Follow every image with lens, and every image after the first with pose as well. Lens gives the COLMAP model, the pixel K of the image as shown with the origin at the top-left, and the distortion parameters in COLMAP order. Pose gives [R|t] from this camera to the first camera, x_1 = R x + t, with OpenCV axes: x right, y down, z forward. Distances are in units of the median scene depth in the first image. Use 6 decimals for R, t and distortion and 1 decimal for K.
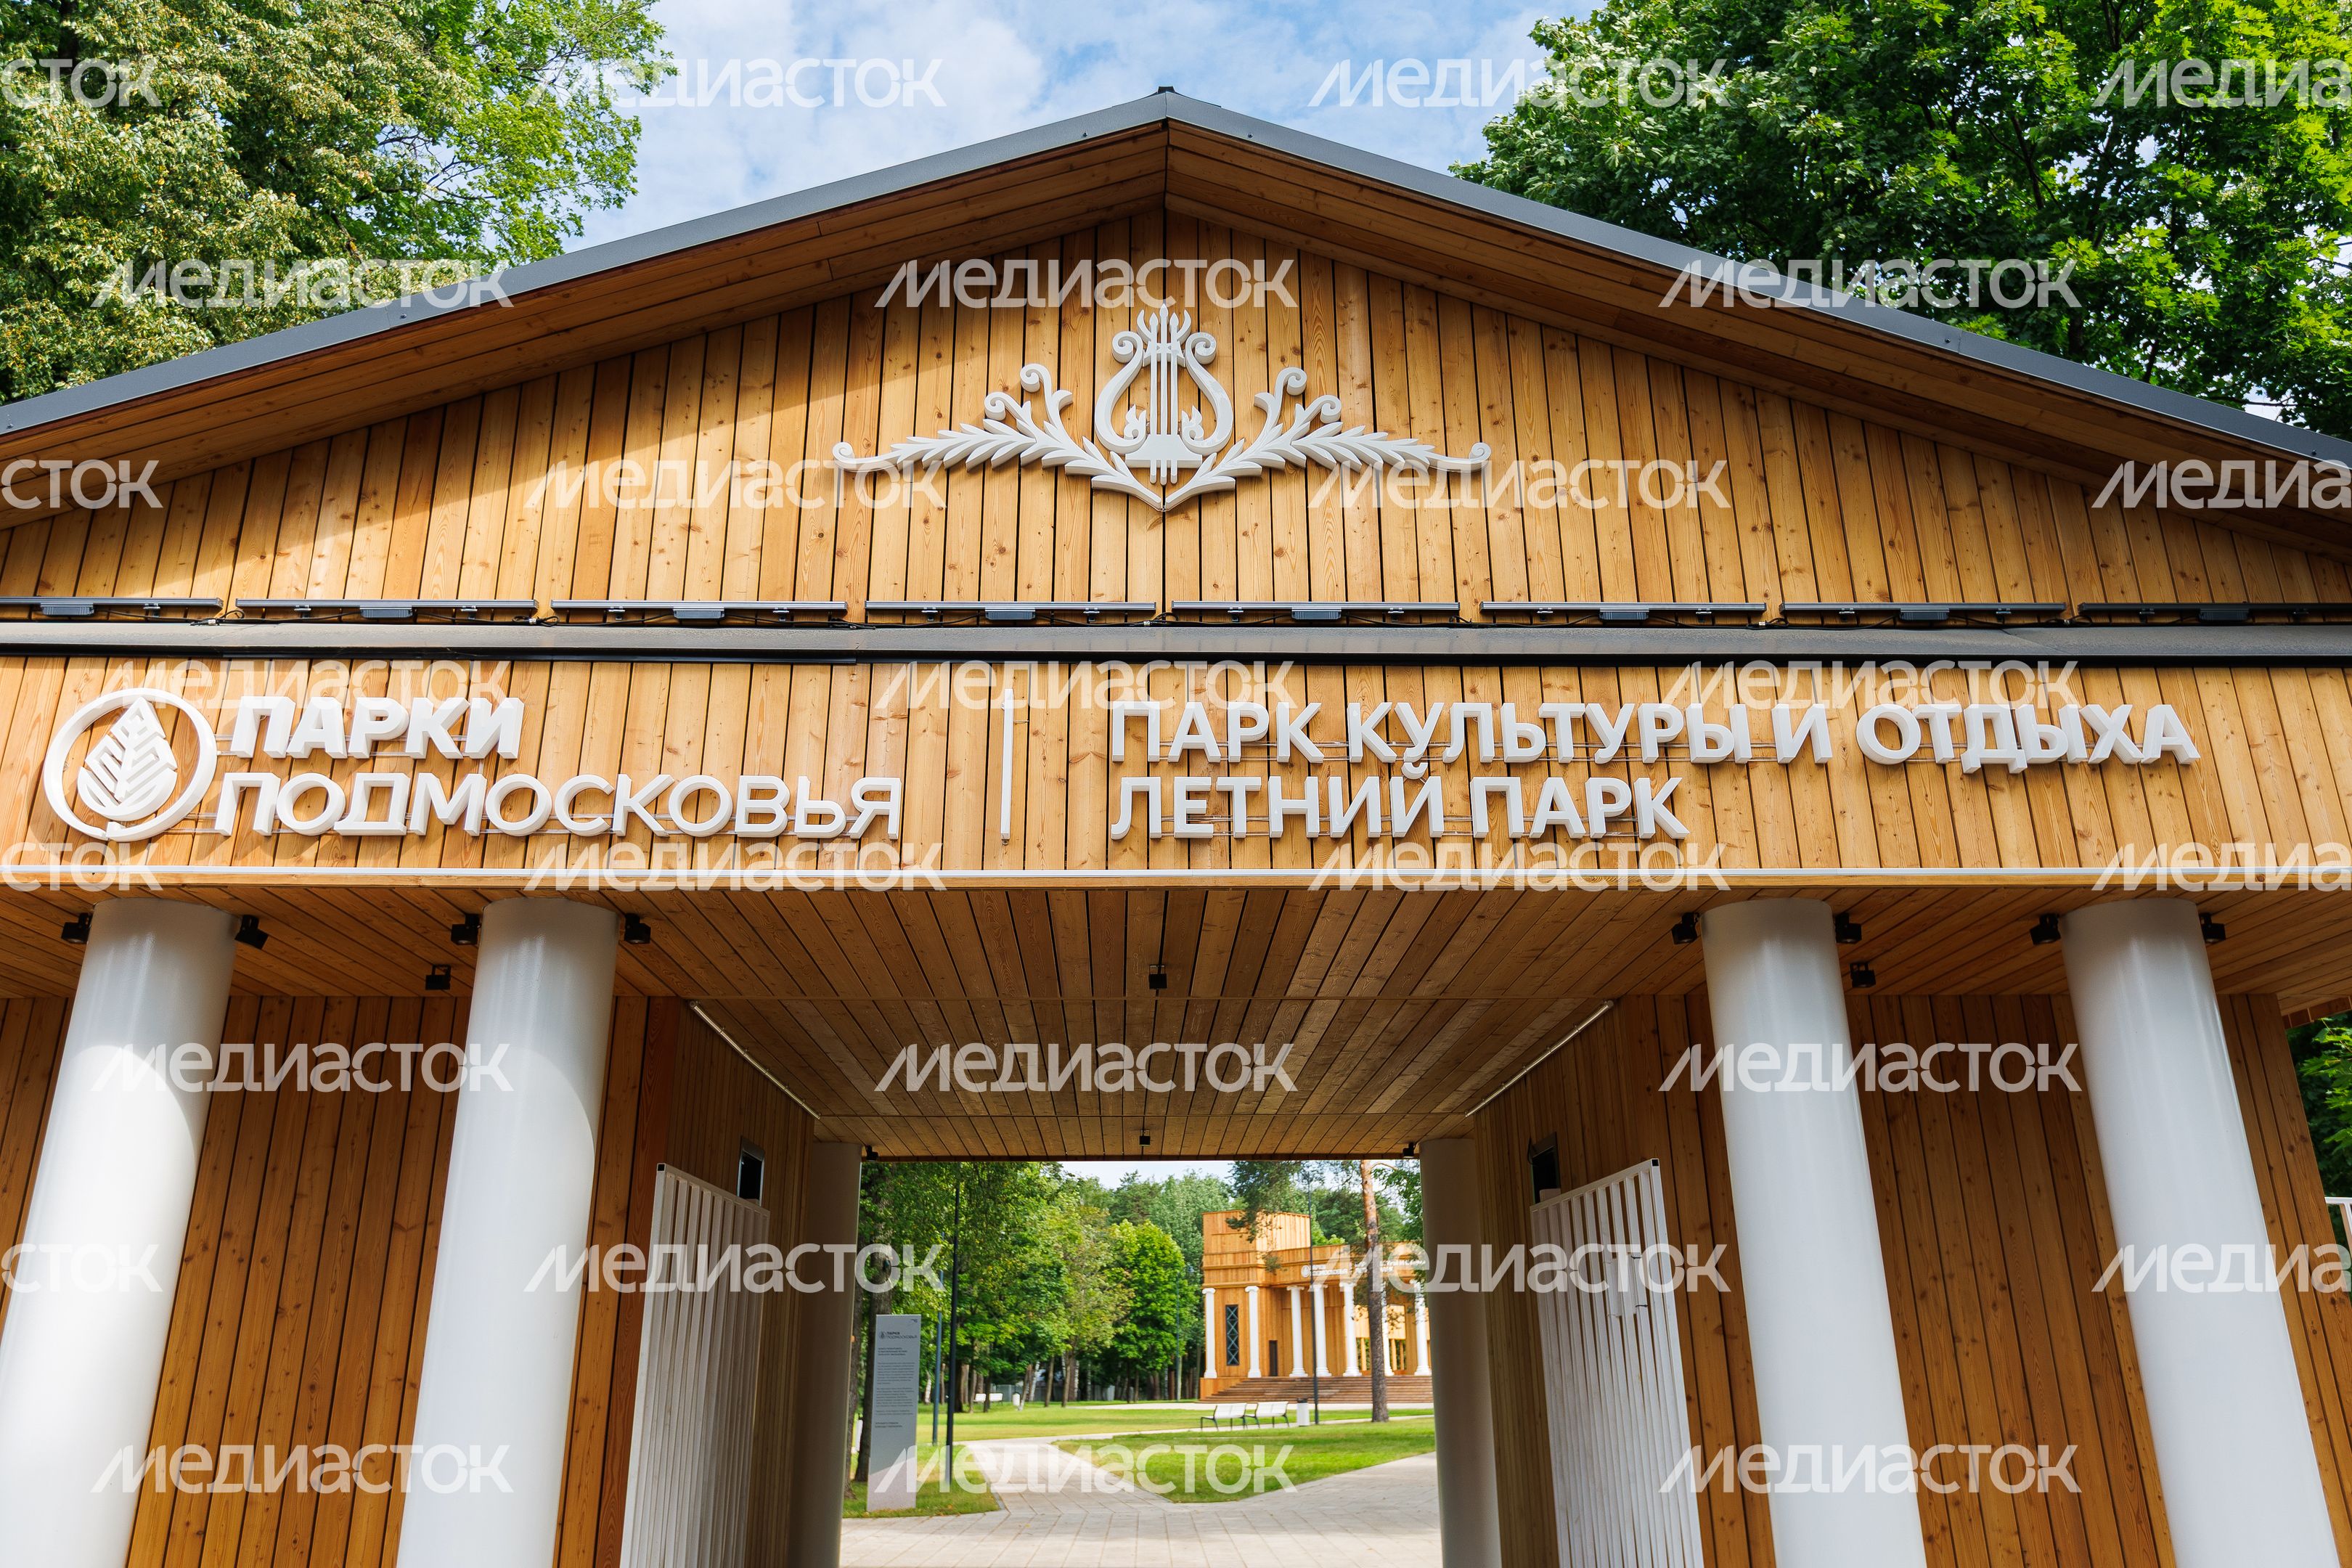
lens RADIAL K [[1746.4, 0, 1136.5], [0, 1746.4, 729.1], [0, 0, 1]] dist [0.004064, 0.004393]
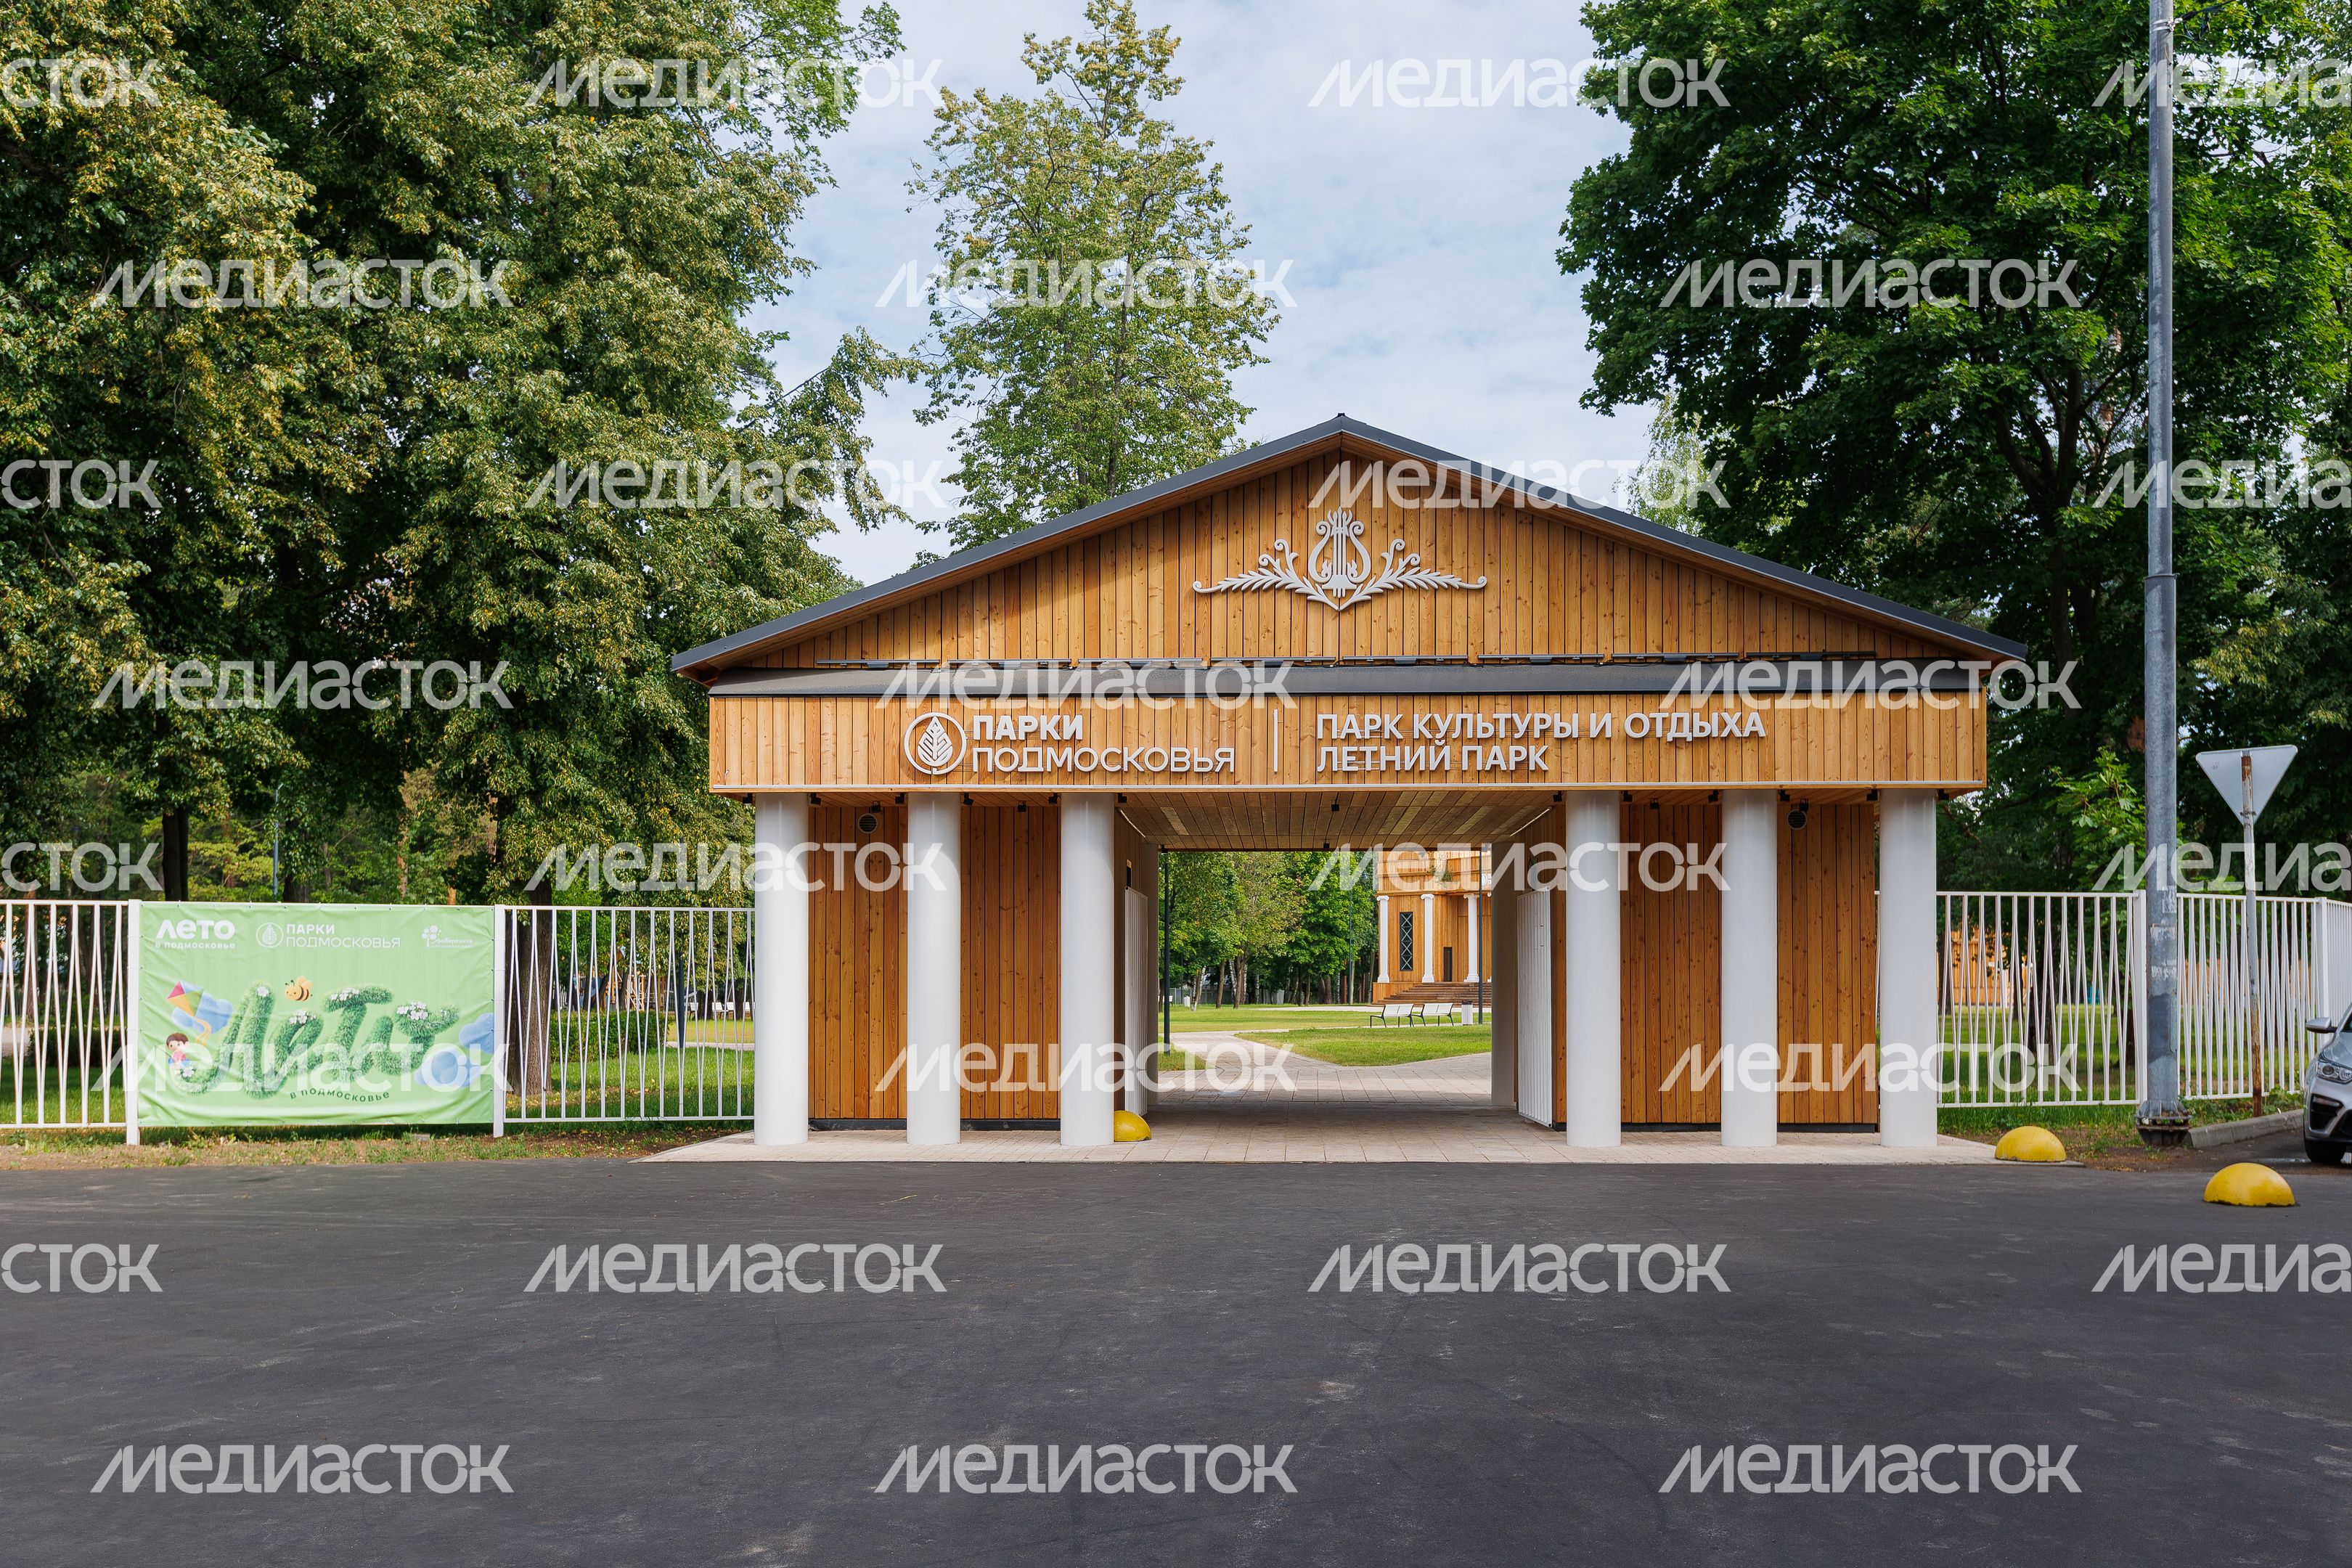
lens RADIAL K [[1980.0, 0, 1176.2], [0, 1980.0, 785.3], [0, 0, 1]] dist [0.001635, 0.000583]
pose [[0.997818, 0.003109, -0.065949, -0.027582], [0.013717, 0.967330, 0.253149, -0.615400], [0.064582, -0.253501, 0.965177, -1.699760]]
